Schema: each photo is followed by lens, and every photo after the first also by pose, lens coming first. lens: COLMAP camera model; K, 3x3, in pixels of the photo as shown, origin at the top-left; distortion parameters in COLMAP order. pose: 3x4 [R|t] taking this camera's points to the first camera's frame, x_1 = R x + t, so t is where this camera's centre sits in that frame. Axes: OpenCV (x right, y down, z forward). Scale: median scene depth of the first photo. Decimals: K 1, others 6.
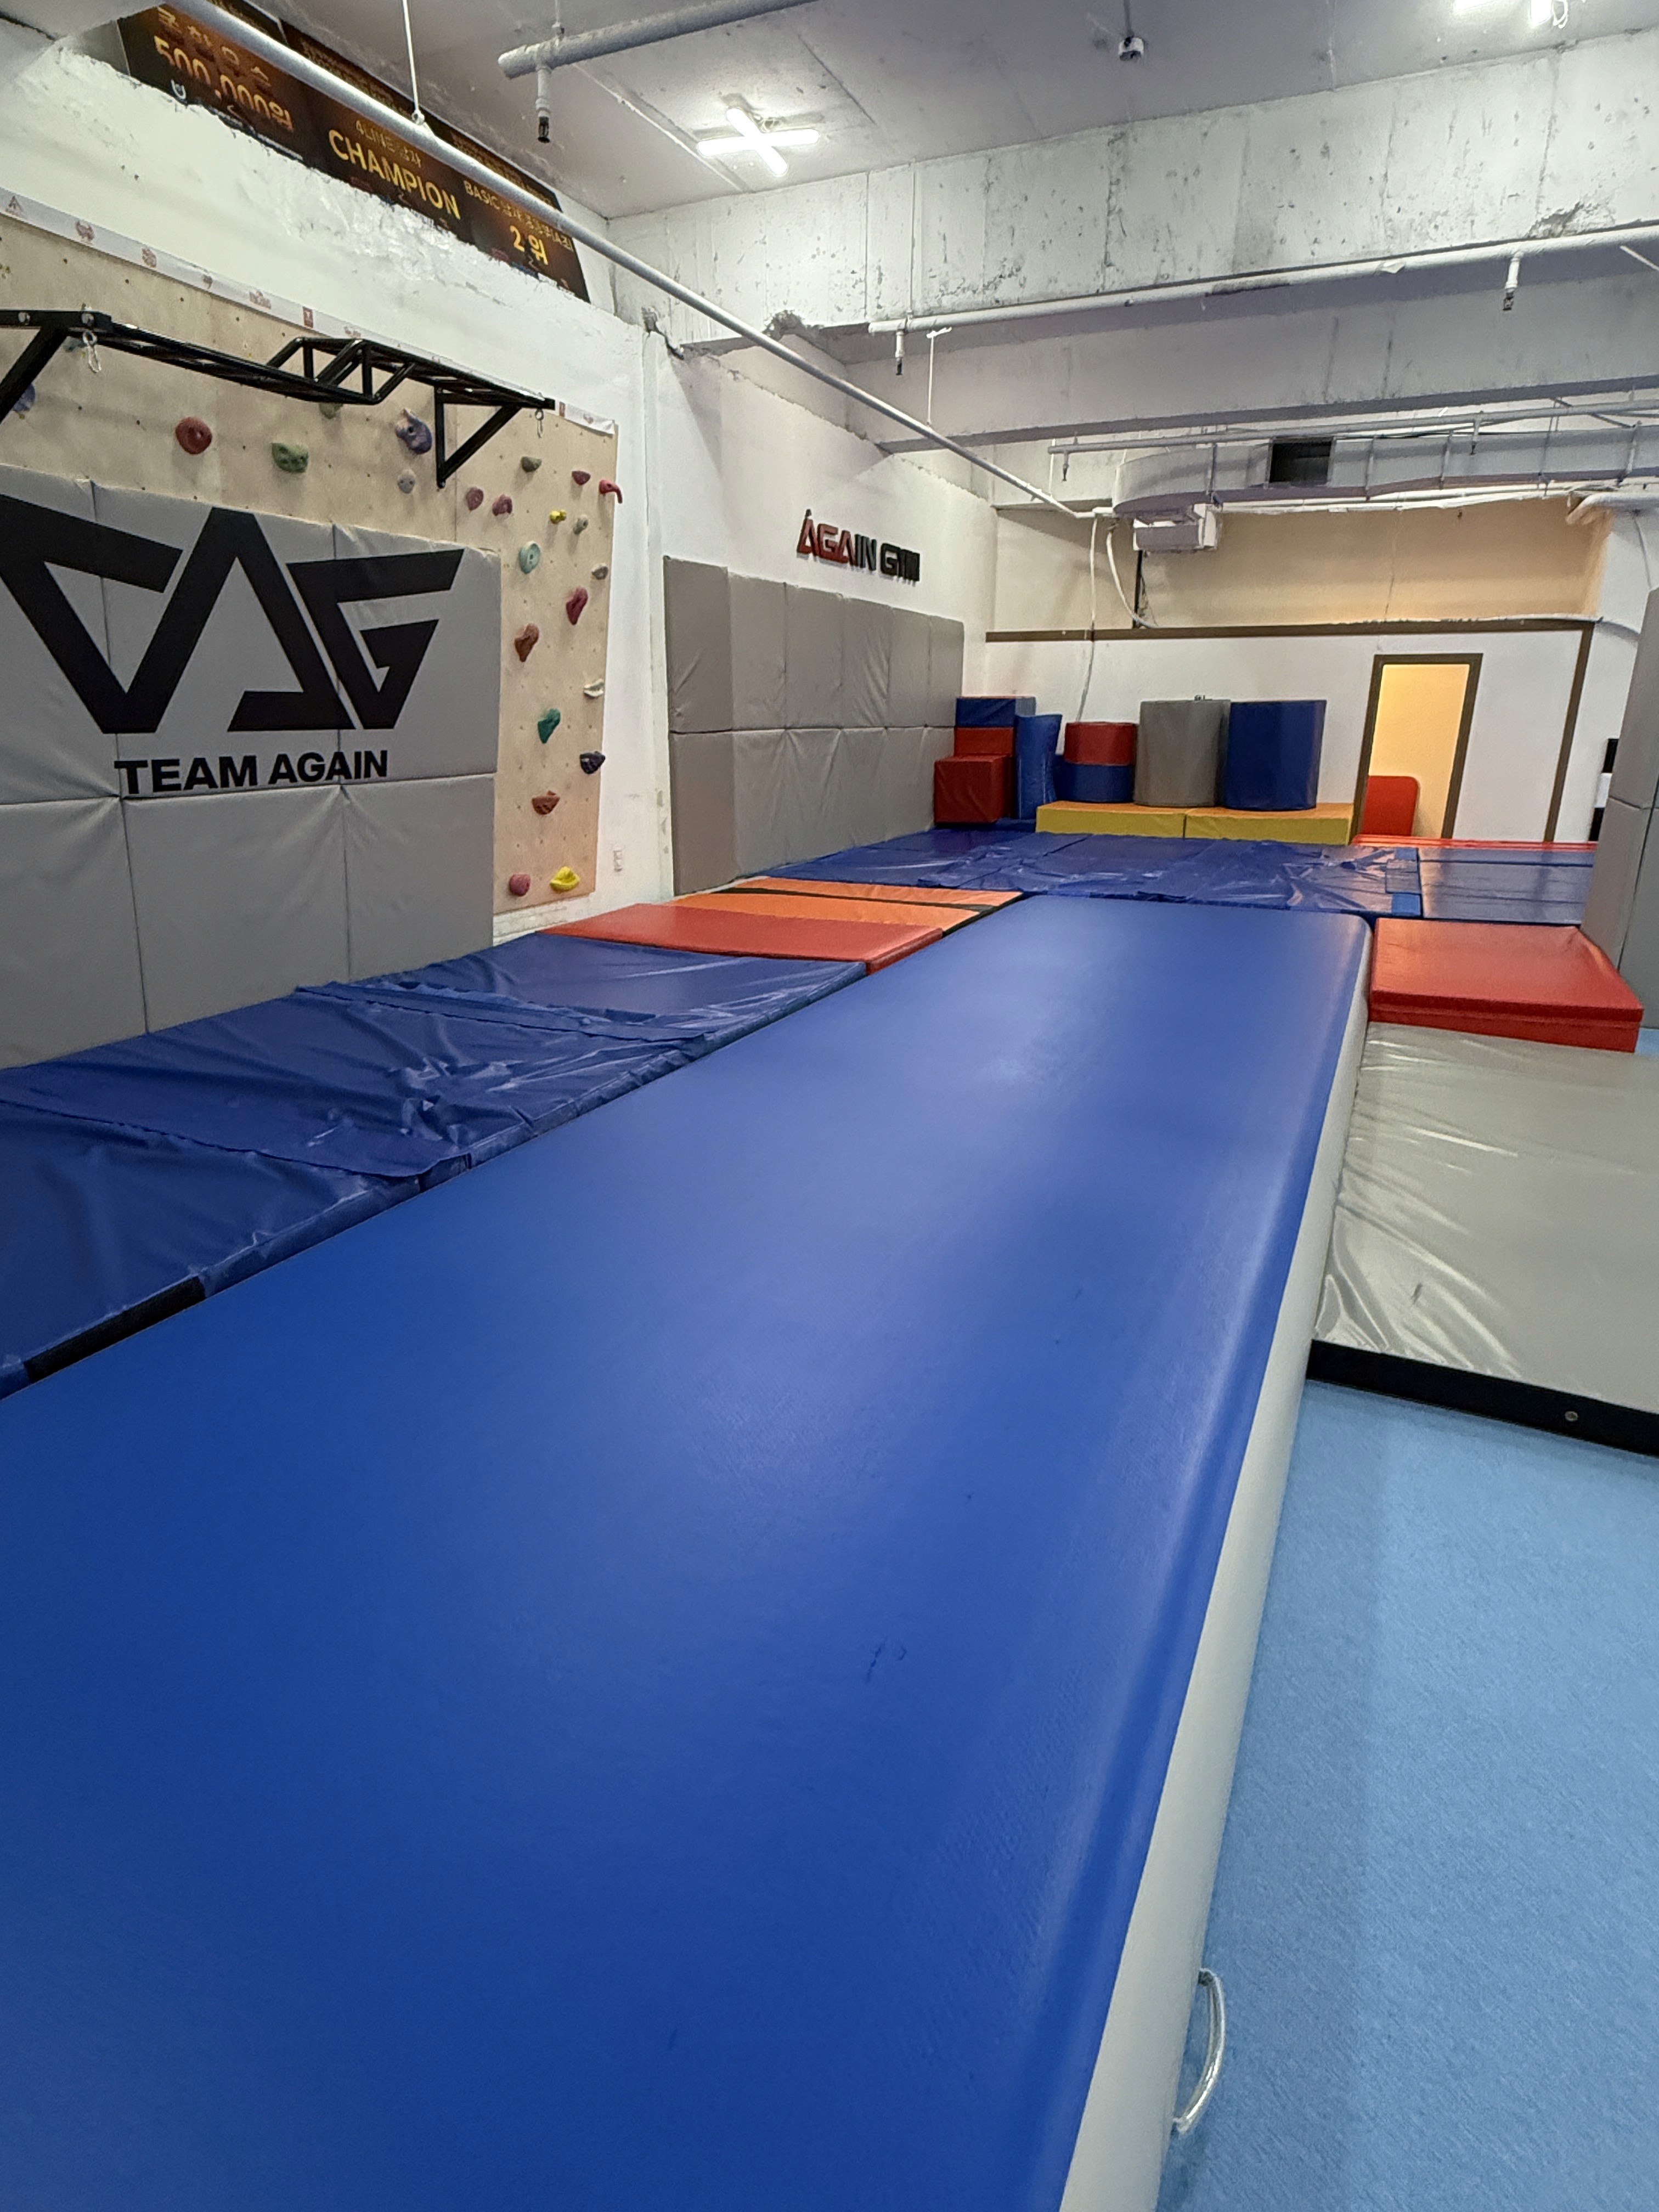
lens RADIAL K [[1203.9, 0, 824.6], [0, 1203.9, 1105.9], [0, 0, 1]] dist [-0.001794, 0.000008]
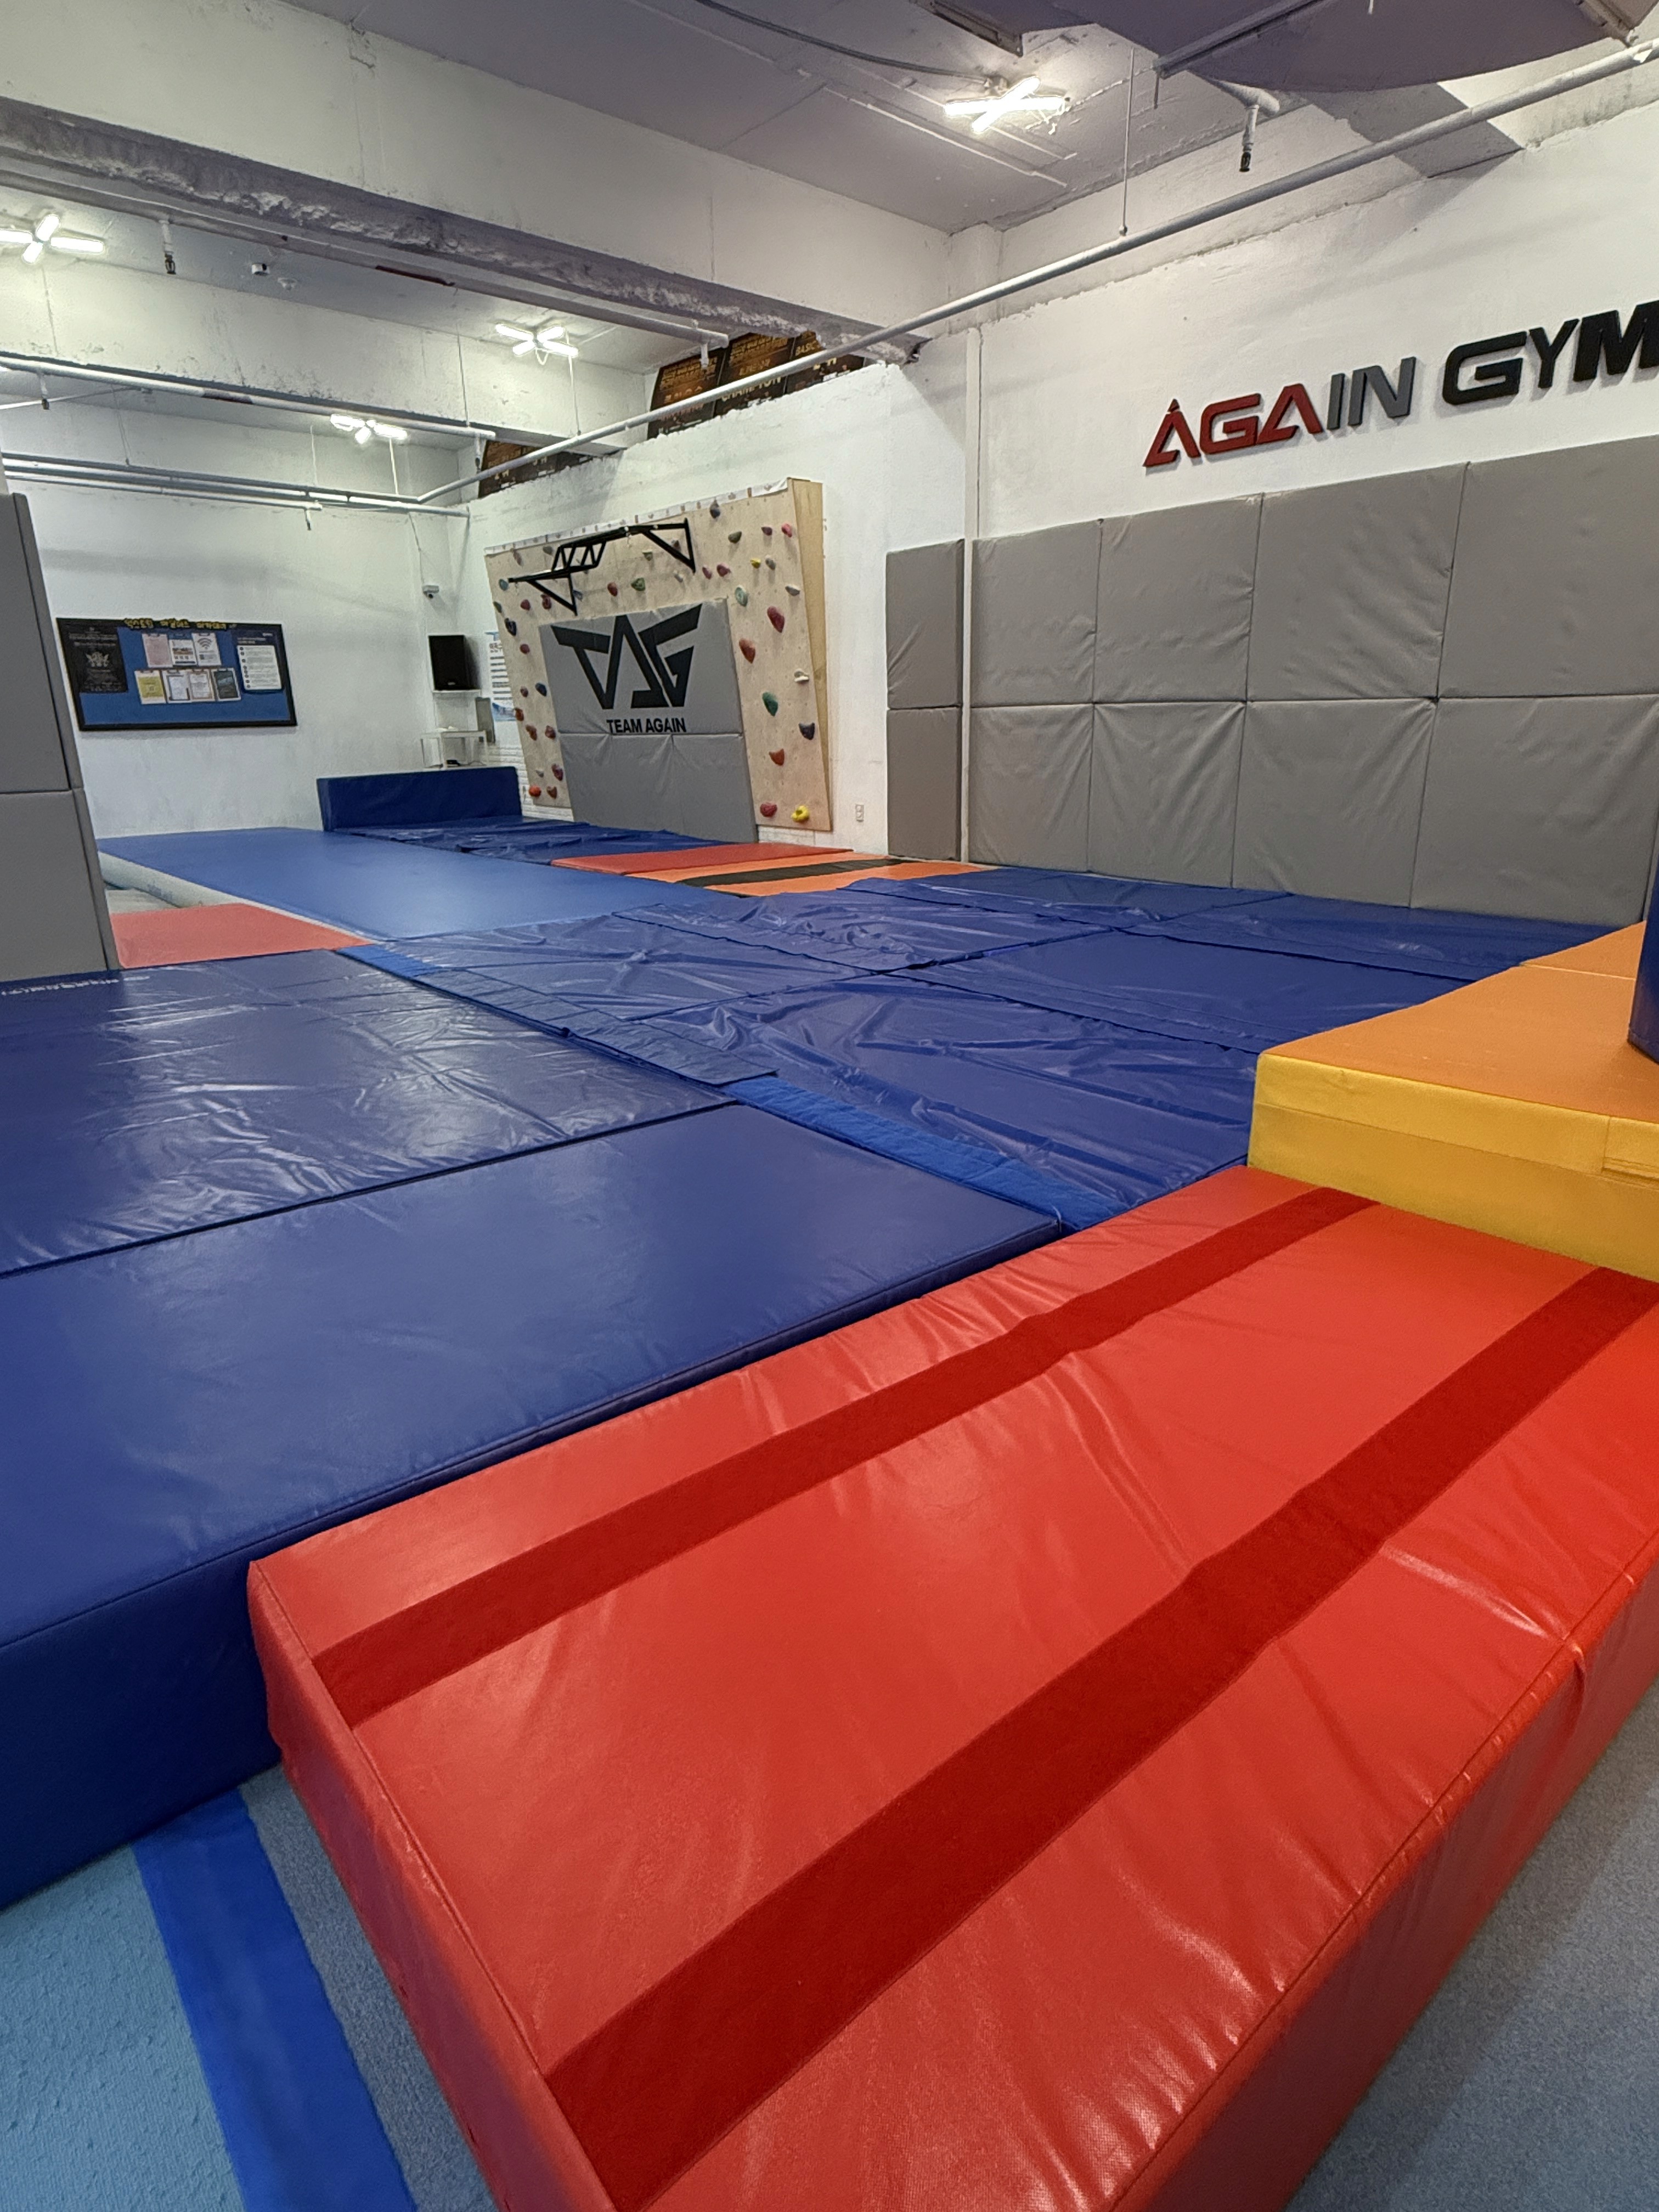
lens RADIAL K [[1203.9, 0, 827.3], [0, 1203.9, 1101.4], [0, 0, 1]] dist [-0.001794, 0.000008]
pose [[-0.420373, 0.276896, -0.864069, 1.385575], [-0.271483, 0.870289, 0.410967, -0.623216], [0.865785, 0.407339, -0.290673, 2.033345]]
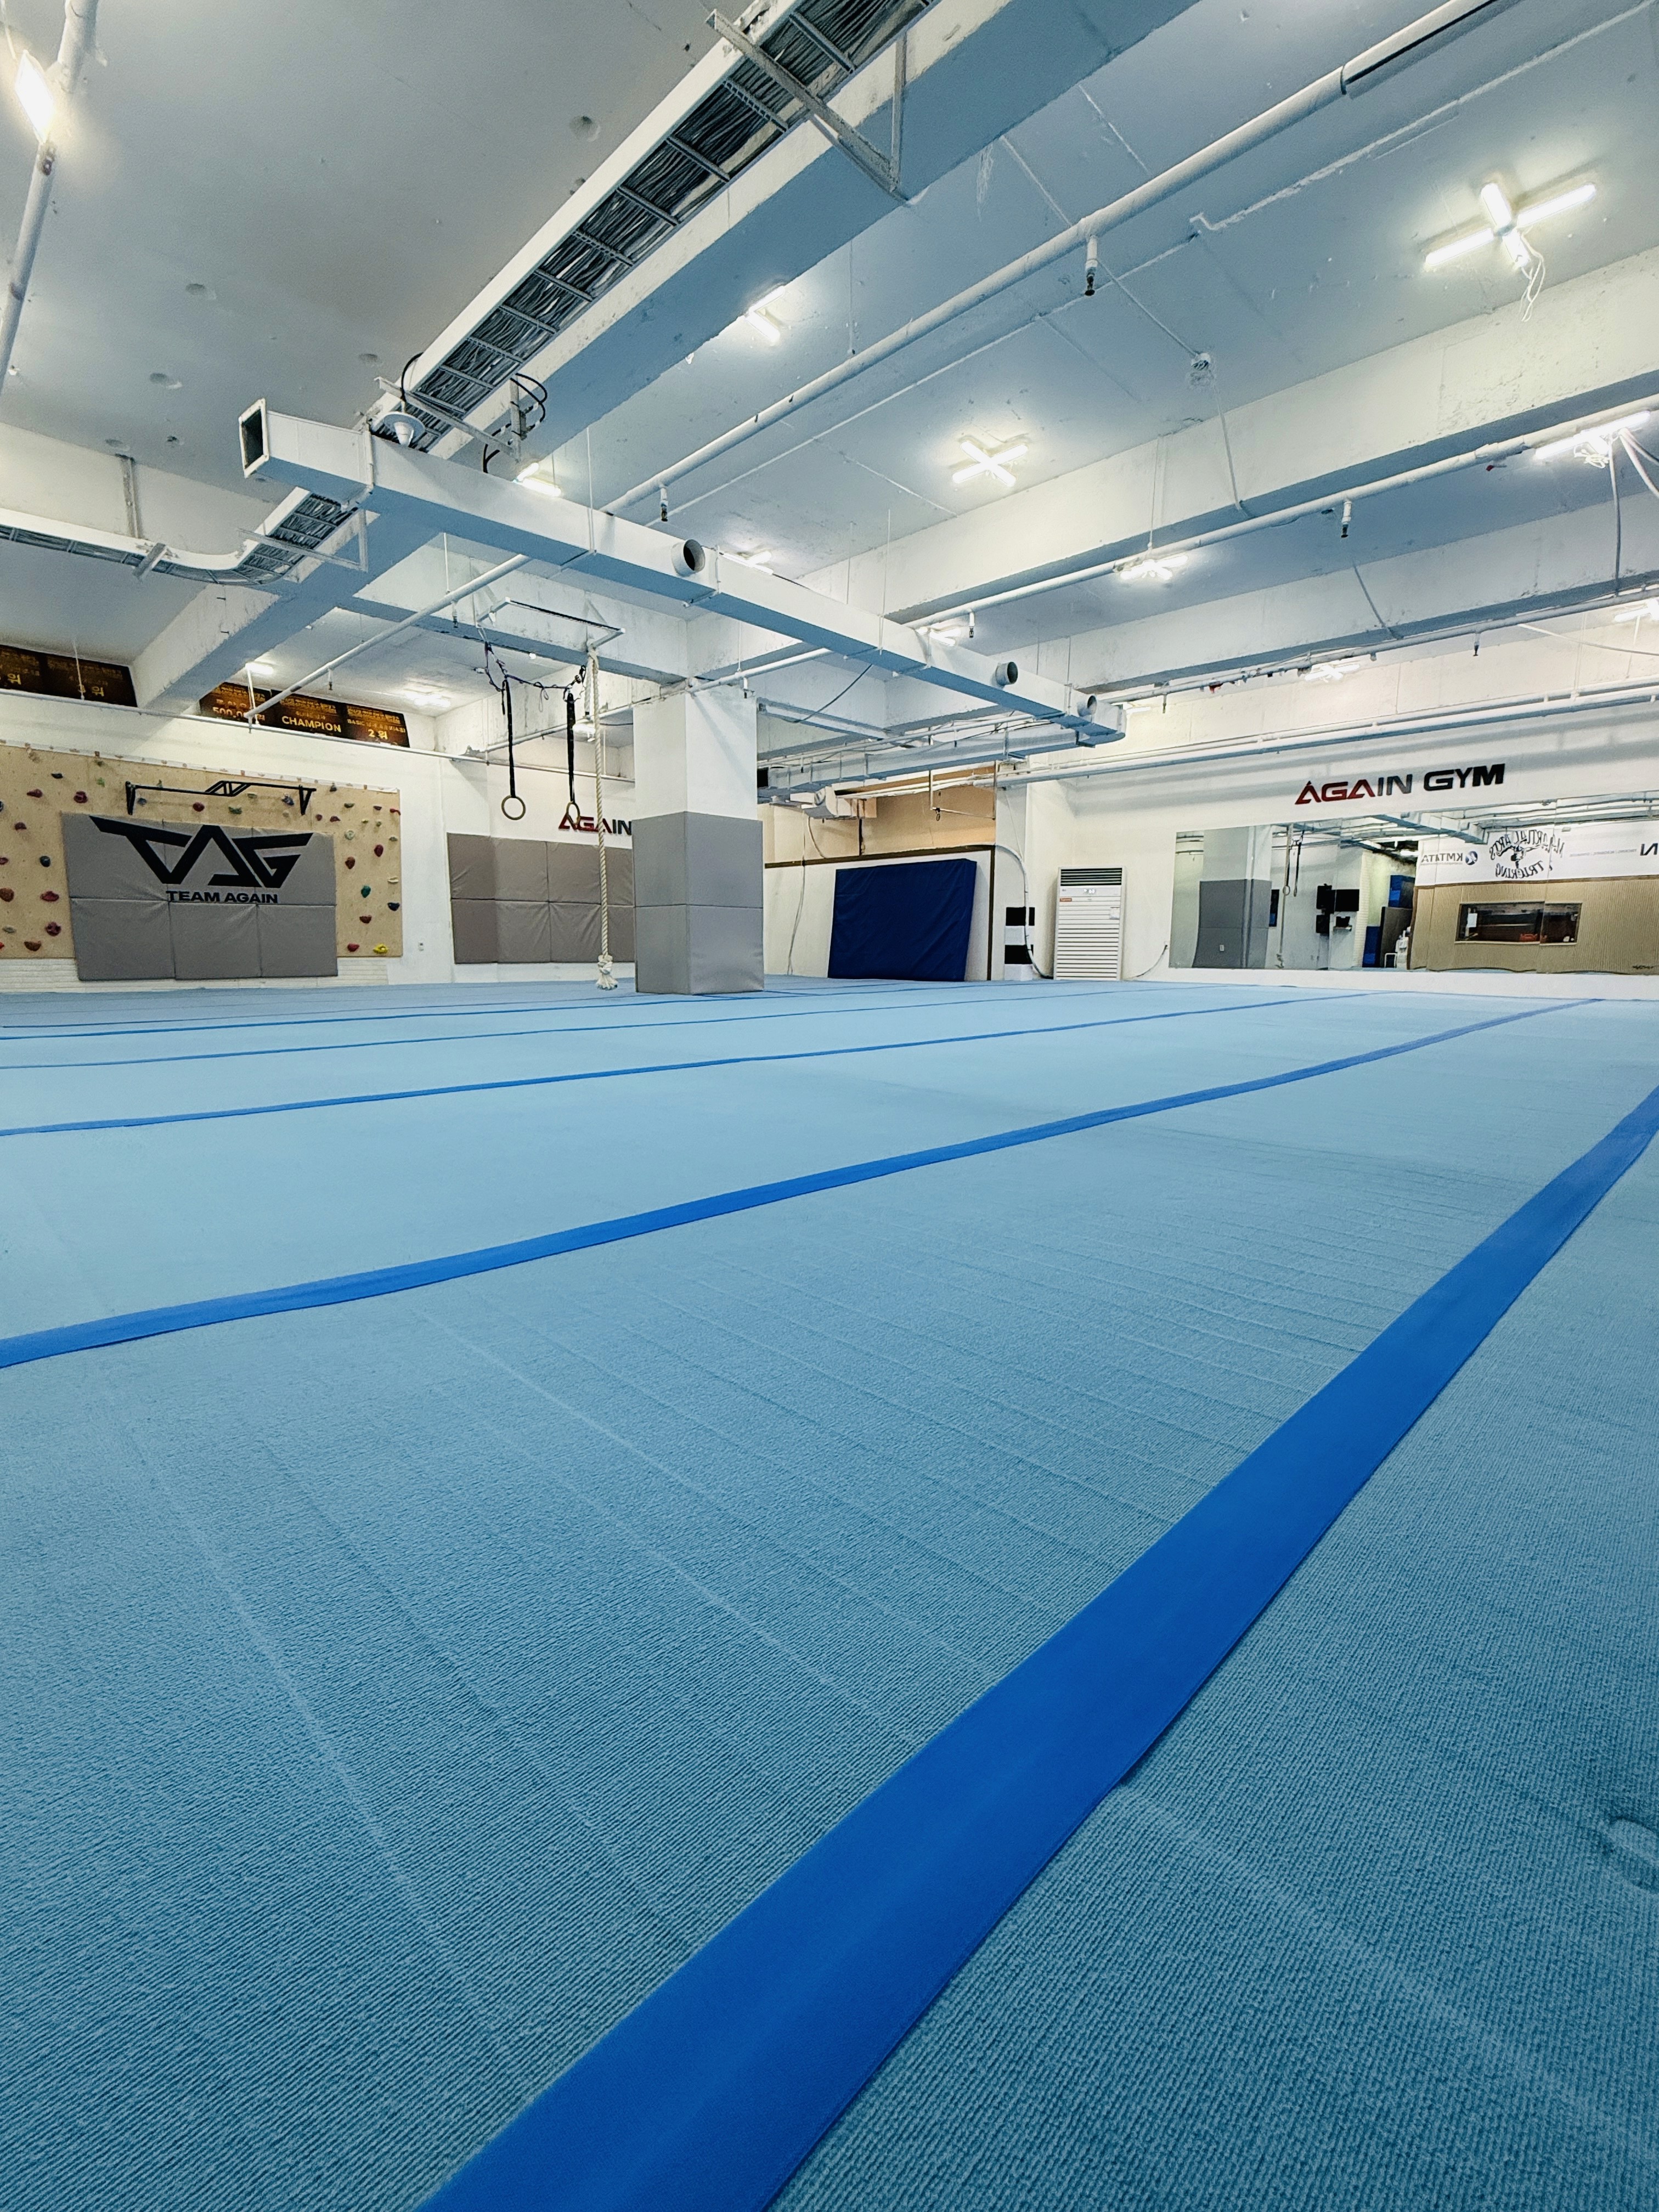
lens RADIAL K [[964.1, 0, 833.8], [0, 964.1, 1102.5], [0, 0, 1]] dist [-0.004094, -0.000145]
pose [[0.938977, 0.053814, -0.339744, 1.903106], [-0.106902, 0.984432, -0.139522, 0.437052], [0.326947, 0.167327, 0.930111, -0.775703]]
